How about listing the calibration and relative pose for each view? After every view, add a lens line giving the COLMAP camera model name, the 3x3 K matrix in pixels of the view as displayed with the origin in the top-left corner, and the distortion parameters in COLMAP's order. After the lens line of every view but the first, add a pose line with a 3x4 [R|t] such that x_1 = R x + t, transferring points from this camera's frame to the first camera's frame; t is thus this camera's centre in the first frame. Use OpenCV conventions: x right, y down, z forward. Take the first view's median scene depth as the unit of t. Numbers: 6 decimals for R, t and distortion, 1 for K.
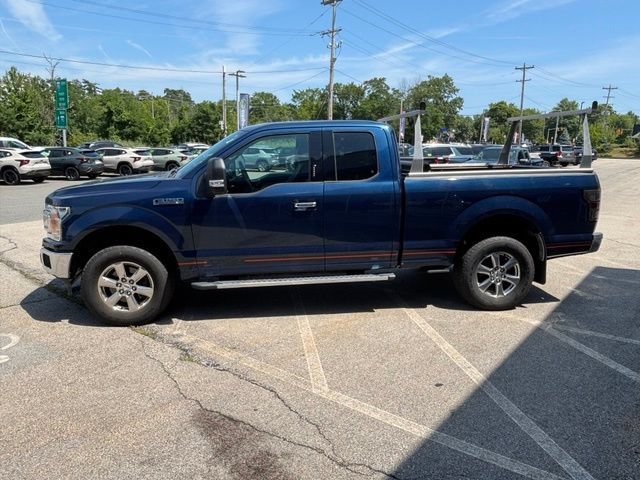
lens RADIAL K [[466.2, 0, 323.1], [0, 466.2, 239.0], [0, 0, 1]] dist [0.051480, -0.077531]
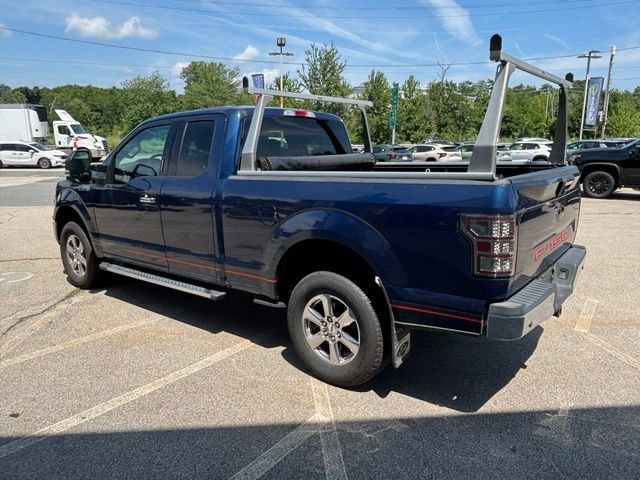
lens RADIAL K [[466.2, 0, 323.1], [0, 466.2, 239.0], [0, 0, 1]] dist [0.051480, -0.077531]
pose [[0.696534, 0.130600, -0.705539, 0.844503], [-0.125649, 0.990303, 0.059266, -0.090672], [0.706437, 0.047369, 0.706189, 0.547471]]
